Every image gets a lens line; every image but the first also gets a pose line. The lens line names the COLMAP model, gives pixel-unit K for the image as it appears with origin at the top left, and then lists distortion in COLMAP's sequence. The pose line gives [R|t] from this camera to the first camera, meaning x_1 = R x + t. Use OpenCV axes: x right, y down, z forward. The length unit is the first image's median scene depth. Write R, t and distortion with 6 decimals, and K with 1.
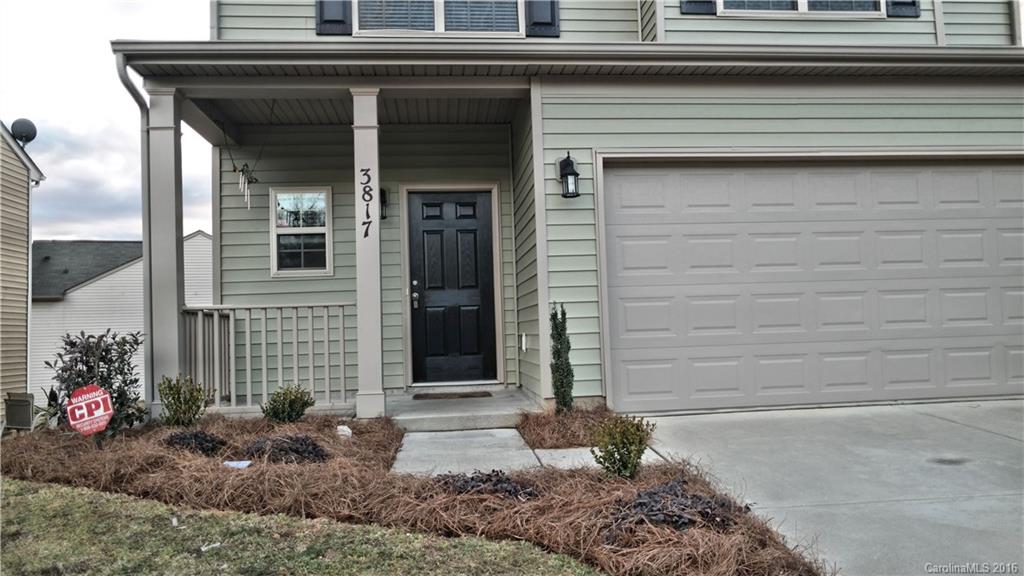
lens RADIAL K [[706.4, 0, 509.5], [0, 706.4, 288.2], [0, 0, 1]] dist [-0.011895, 0.009363]
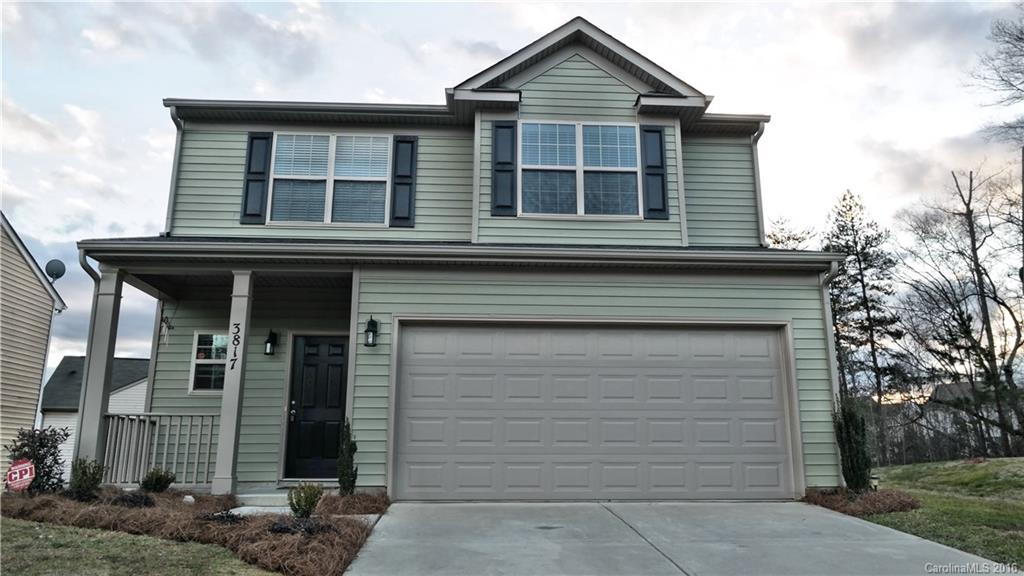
lens RADIAL K [[706.4, 0, 513.3], [0, 706.4, 290.8], [0, 0, 1]] dist [-0.011895, 0.009363]
pose [[0.998599, 0.023577, -0.047374, 0.435089], [-0.031409, 0.984583, -0.172074, 0.001435], [0.042587, 0.173321, 0.983944, -0.442980]]
